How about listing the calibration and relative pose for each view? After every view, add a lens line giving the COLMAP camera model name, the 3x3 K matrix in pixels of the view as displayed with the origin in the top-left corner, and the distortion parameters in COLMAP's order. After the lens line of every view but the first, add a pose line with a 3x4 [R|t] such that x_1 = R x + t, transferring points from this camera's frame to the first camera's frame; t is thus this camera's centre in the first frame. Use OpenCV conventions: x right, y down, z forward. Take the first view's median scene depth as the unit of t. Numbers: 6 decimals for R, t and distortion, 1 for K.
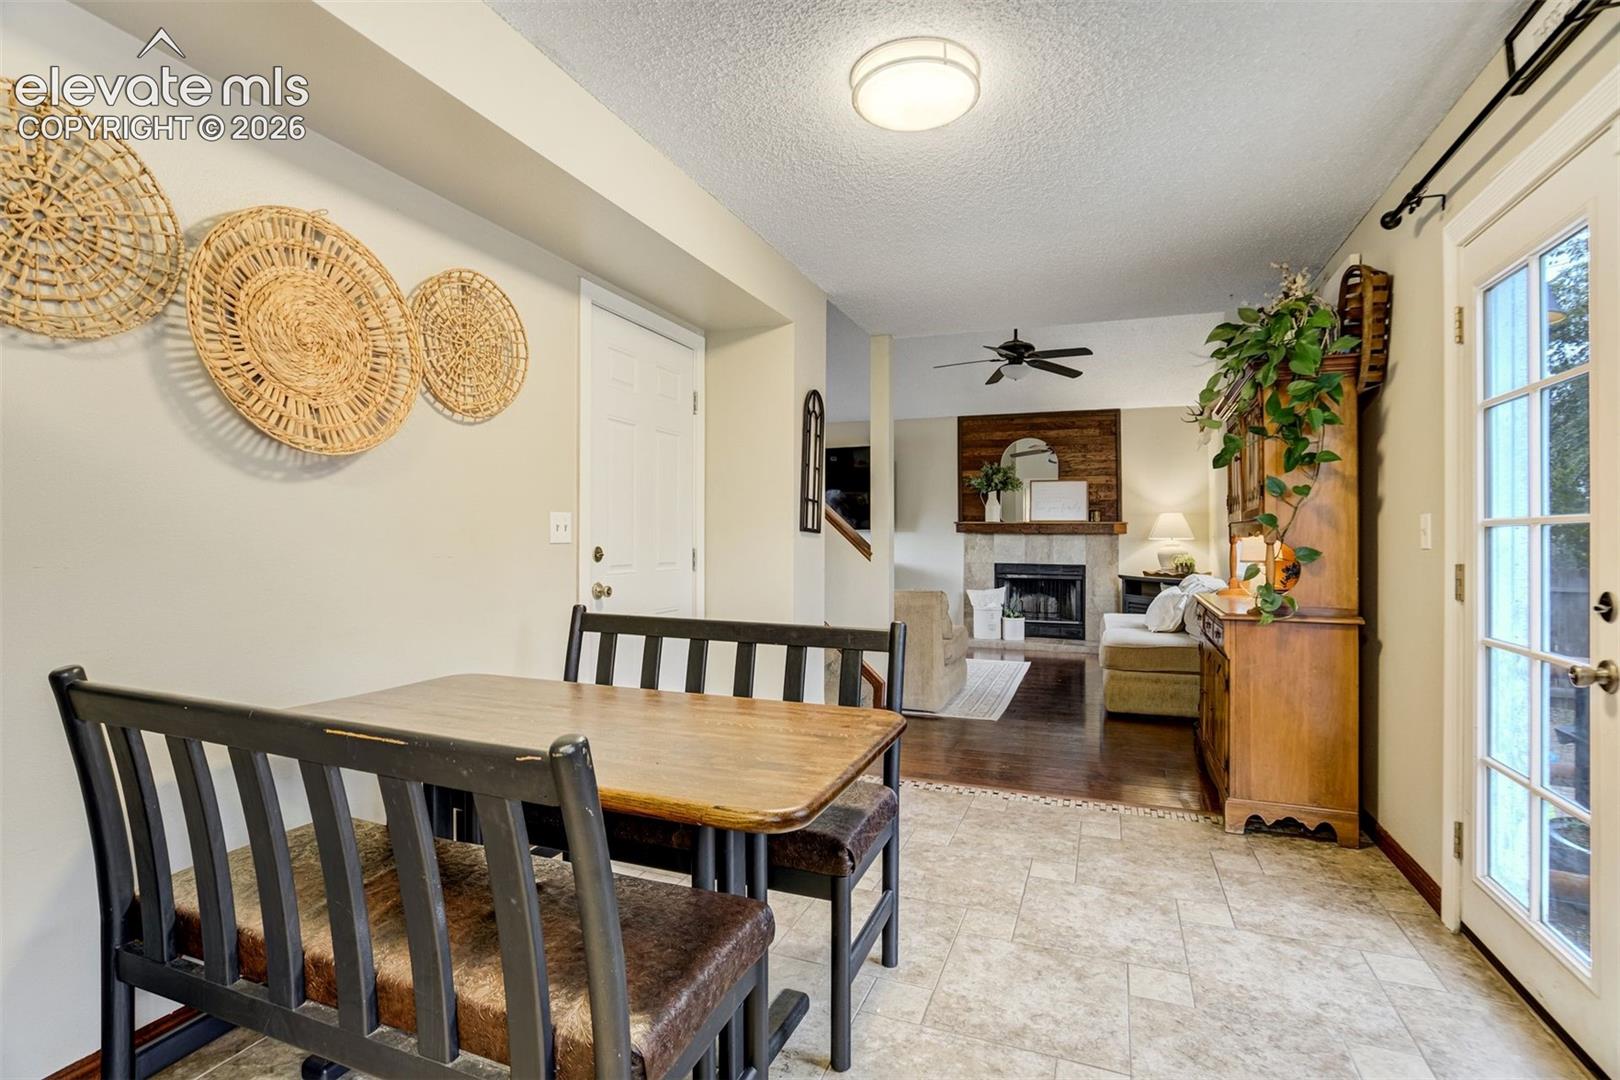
lens RADIAL K [[741.1, 0, 835.8], [0, 741.1, 539.8], [0, 0, 1]] dist [-0.035209, 0.012932]
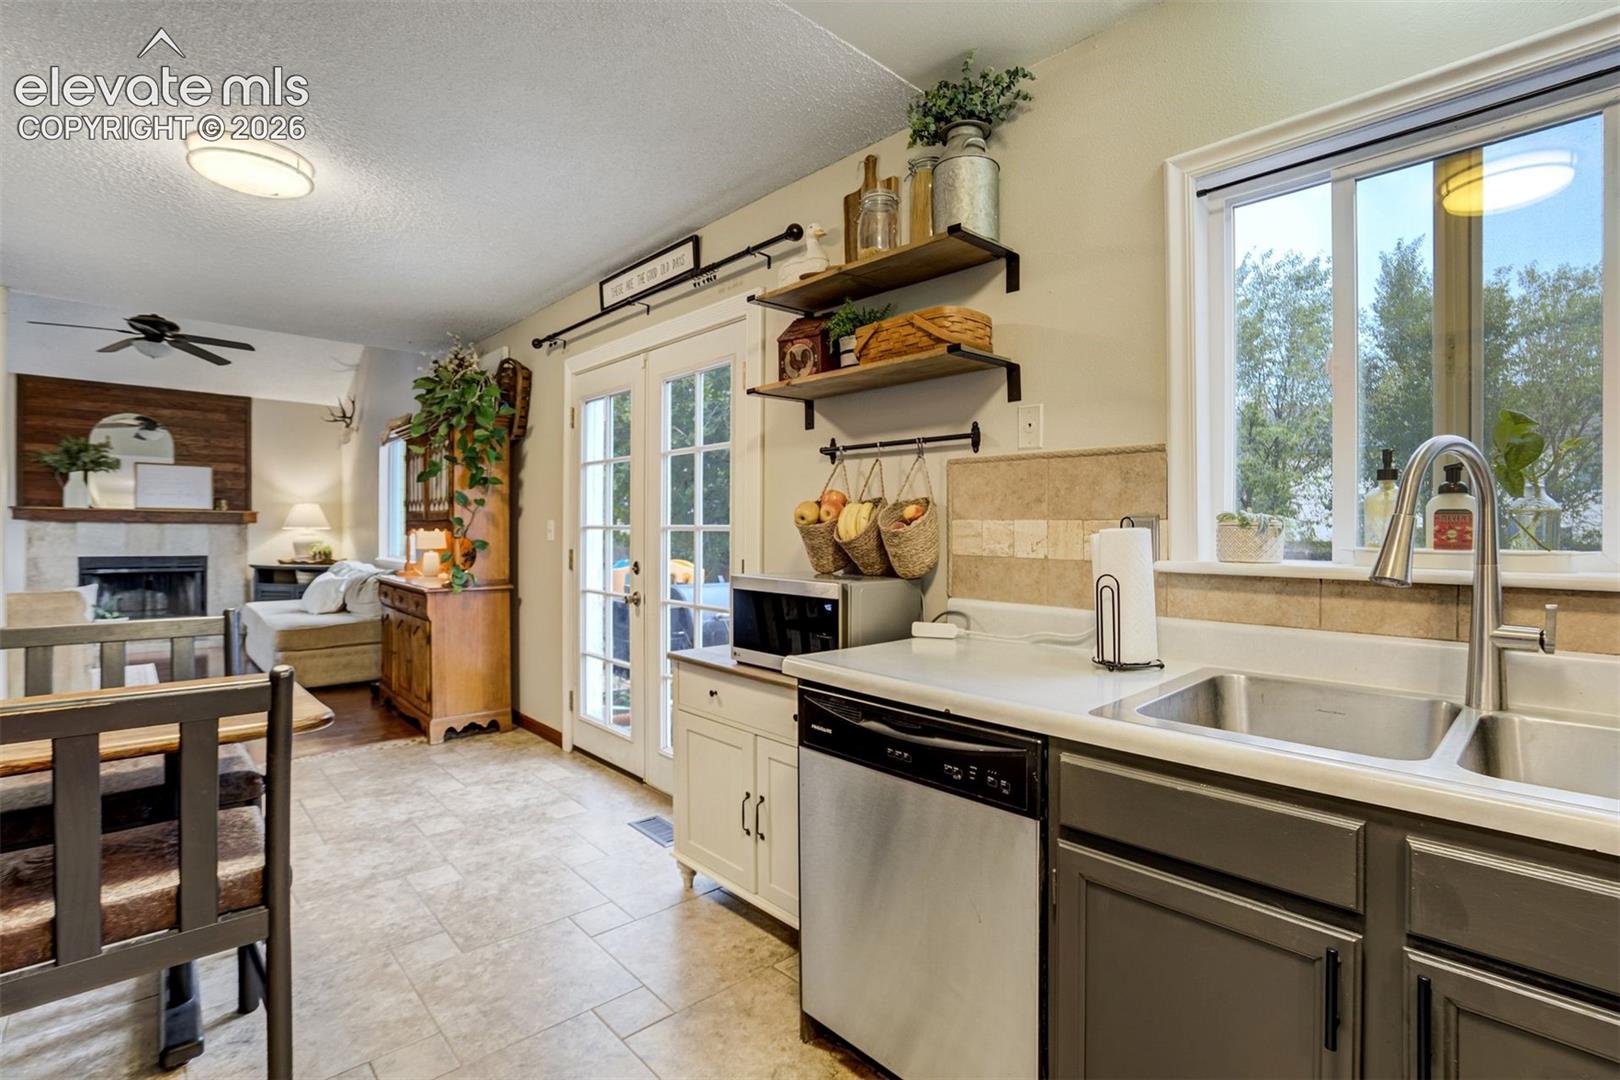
lens RADIAL K [[741.1, 0, 792.9], [0, 741.1, 520.6], [0, 0, 1]] dist [-0.035209, 0.012932]
pose [[0.456663, 0.007796, 0.889606, -0.392348], [-0.004298, 0.999969, -0.006557, -0.020906], [-0.889630, -0.000829, 0.456682, -0.248034]]
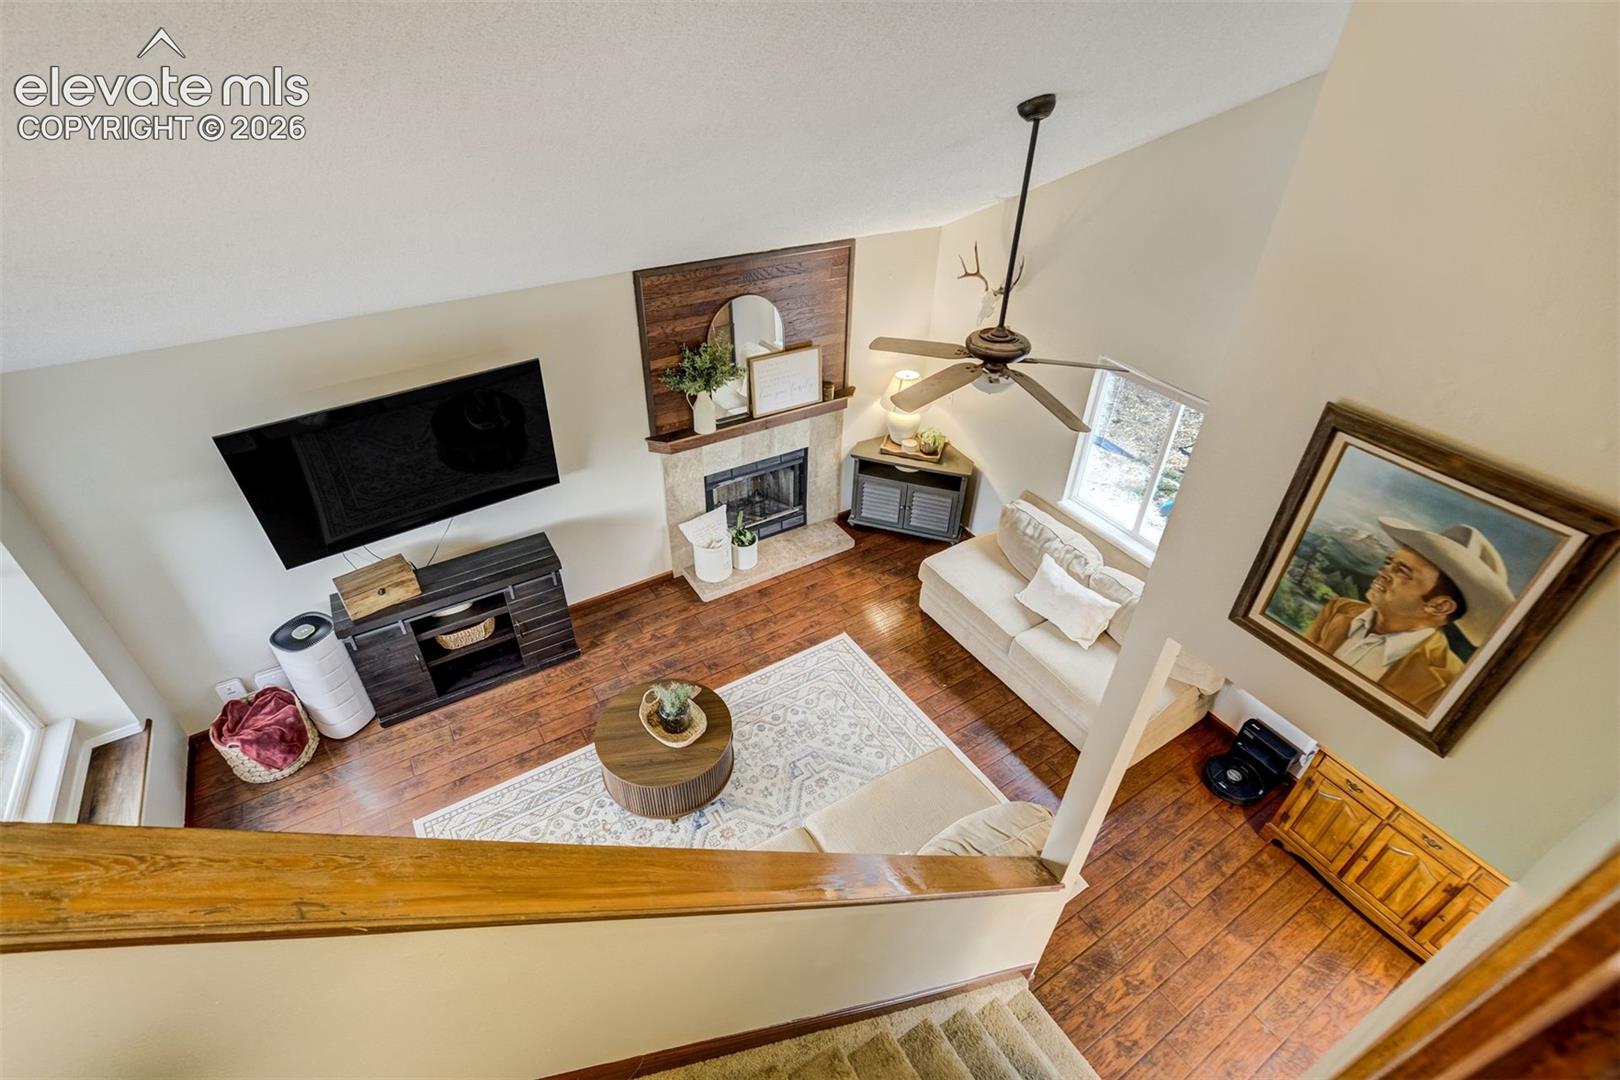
lens RADIAL K [[741.1, 0, 818.2], [0, 741.1, 524.5], [0, 0, 1]] dist [-0.035209, 0.012932]
pose [[0.622068, -0.434555, 0.651301, -0.520495], [-0.031245, 0.817401, 0.575221, -0.909837], [-0.782339, -0.378177, 0.494902, 1.503263]]
